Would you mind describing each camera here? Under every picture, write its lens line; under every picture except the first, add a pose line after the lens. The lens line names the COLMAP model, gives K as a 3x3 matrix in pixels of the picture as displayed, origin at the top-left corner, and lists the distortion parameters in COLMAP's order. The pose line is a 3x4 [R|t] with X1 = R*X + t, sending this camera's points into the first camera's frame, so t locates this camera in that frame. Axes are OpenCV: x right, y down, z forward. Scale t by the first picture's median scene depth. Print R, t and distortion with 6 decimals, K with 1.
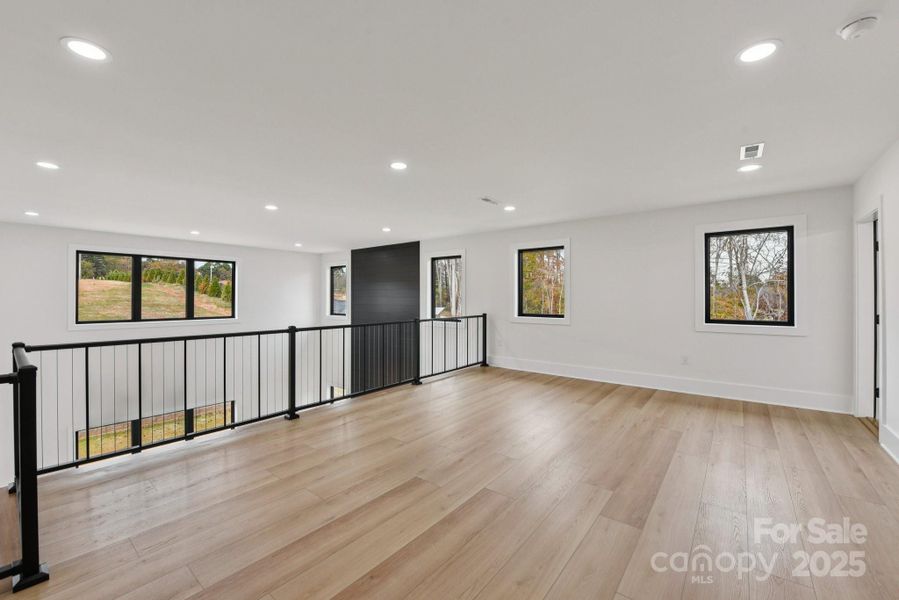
lens RADIAL K [[368.0, 0, 458.3], [0, 368.0, 303.8], [0, 0, 1]] dist [-0.015150, -0.000400]
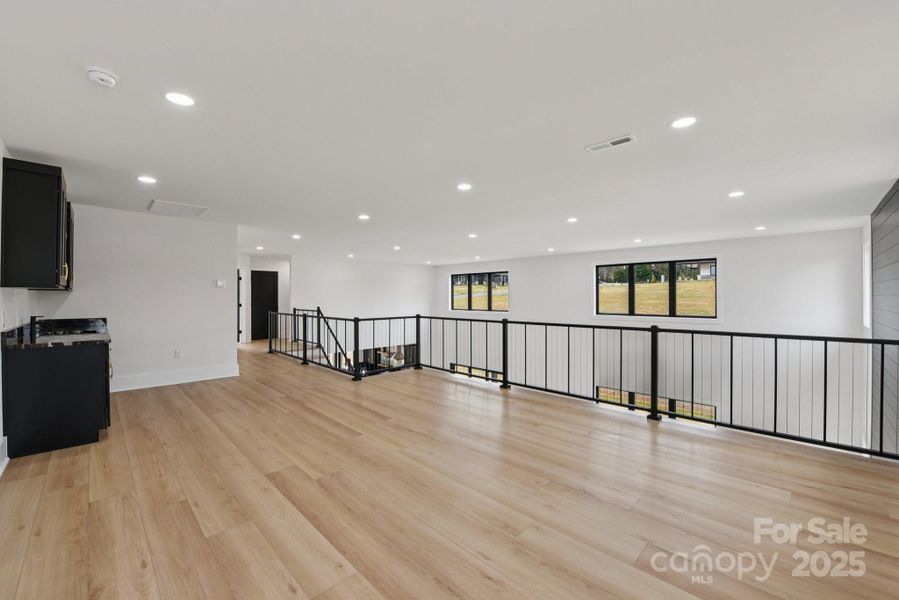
lens RADIAL K [[368.0, 0, 454.4], [0, 368.0, 295.2], [0, 0, 1]] dist [-0.015150, -0.000400]
pose [[-0.129593, 0.001333, -0.991566, 1.098467], [-0.005881, 0.999980, 0.002113, -0.034009], [0.991550, 0.006105, -0.129583, 1.170933]]
